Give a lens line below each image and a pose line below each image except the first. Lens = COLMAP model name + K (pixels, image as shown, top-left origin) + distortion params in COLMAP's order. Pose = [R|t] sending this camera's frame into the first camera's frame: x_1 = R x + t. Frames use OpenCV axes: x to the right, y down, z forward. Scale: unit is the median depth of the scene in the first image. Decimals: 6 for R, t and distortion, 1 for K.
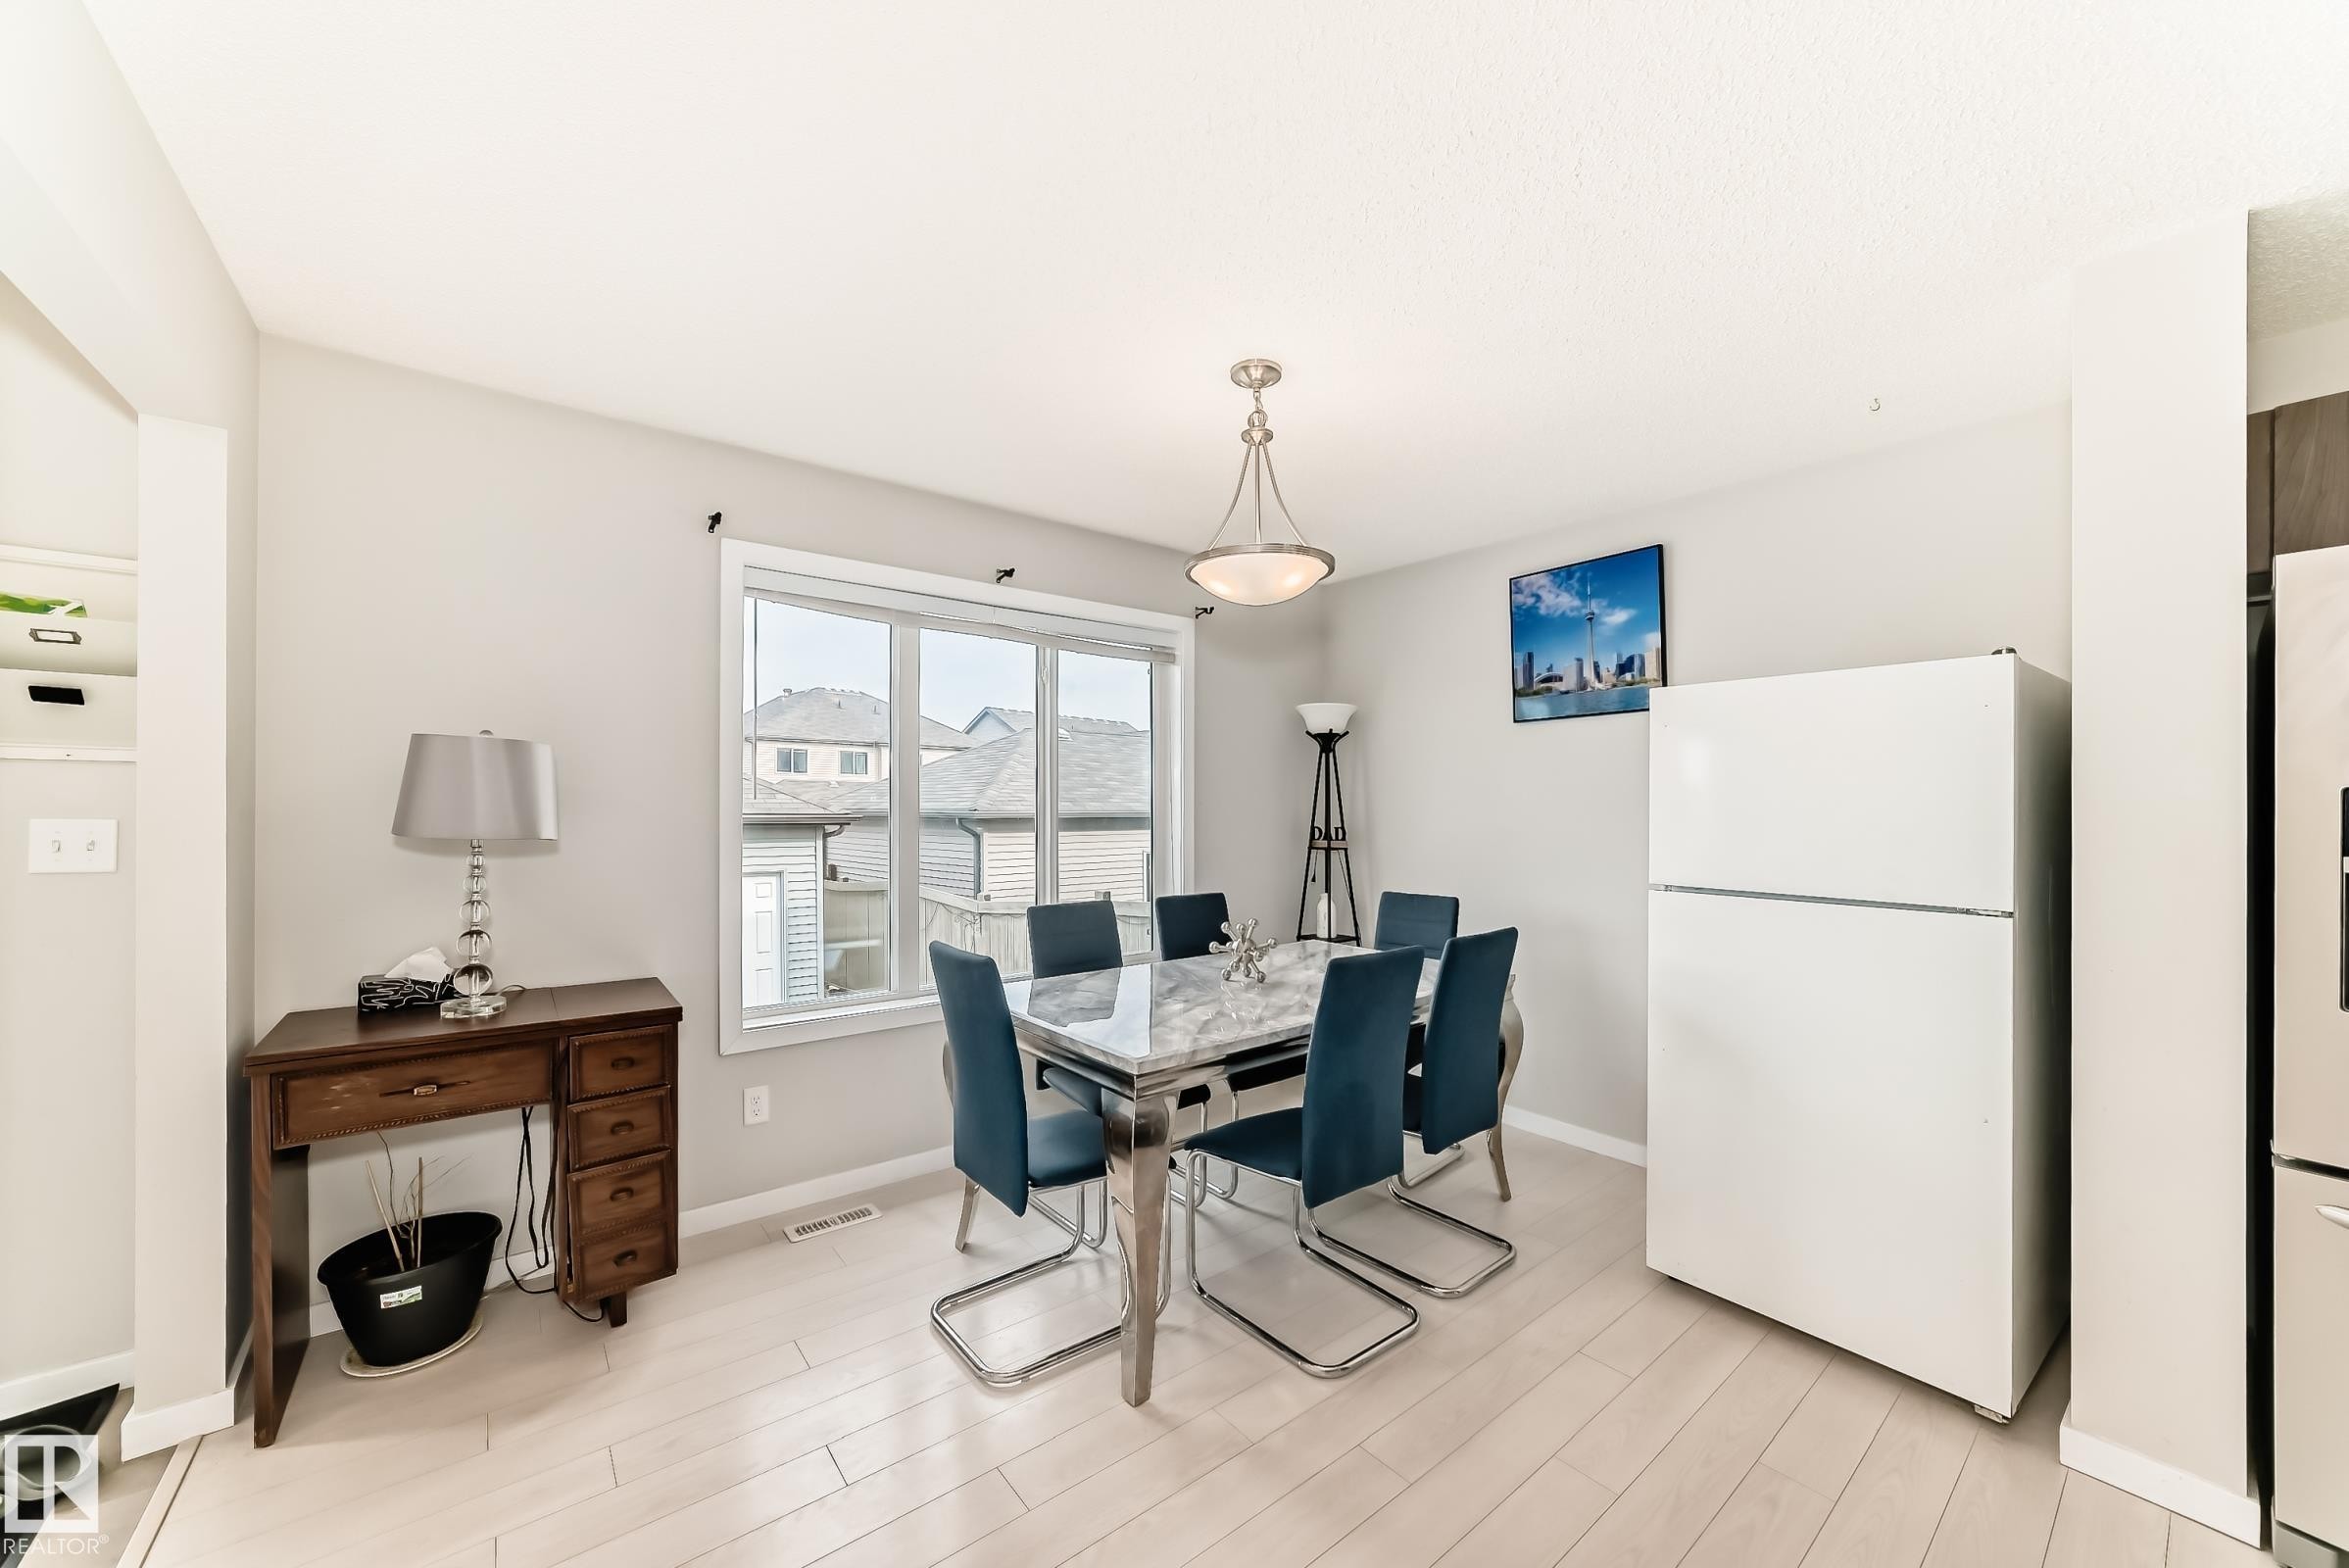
lens RADIAL K [[865.1, 0, 1174.8], [0, 865.1, 807.1], [0, 0, 1]] dist [-0.000299, -0.000039]
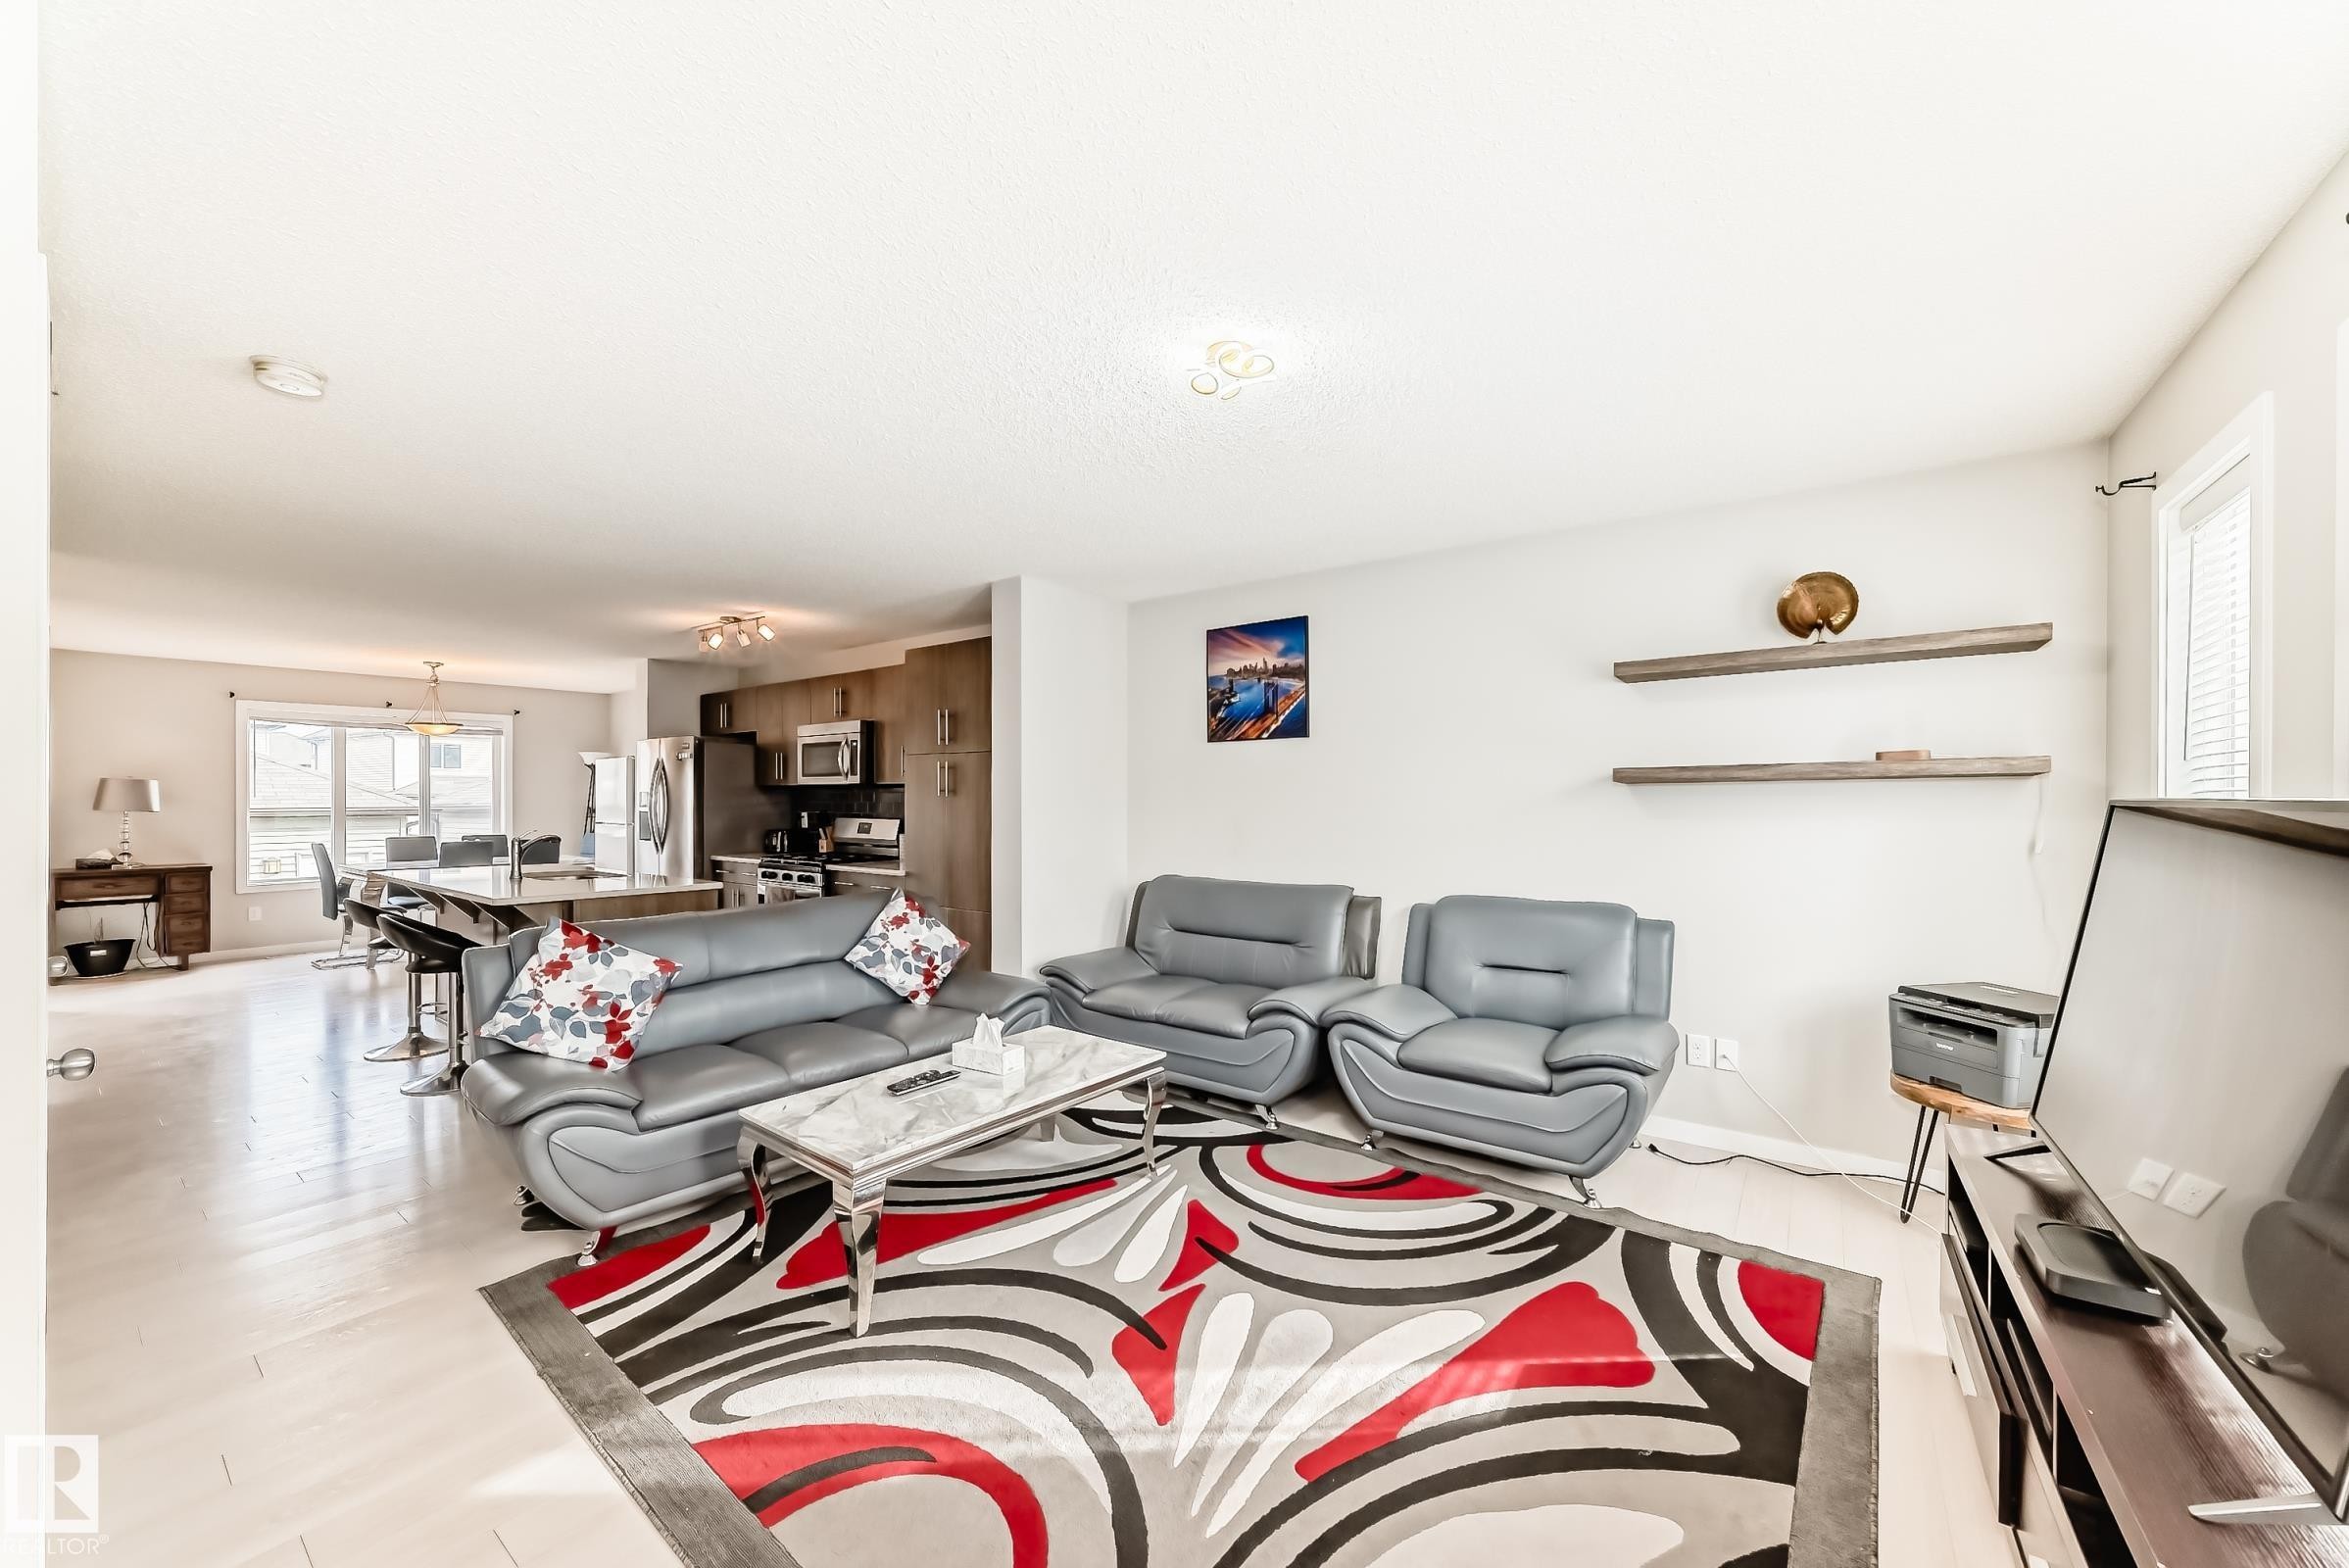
lens RADIAL K [[865.1, 0, 1174.8], [0, 865.1, 807.1], [0, 0, 1]] dist [-0.000299, -0.000039]
pose [[0.962441, 0.004081, 0.271460, 1.921012], [-0.003660, 0.999991, -0.002060, 0.012756], [-0.271466, 0.000990, 0.962448, -2.936664]]
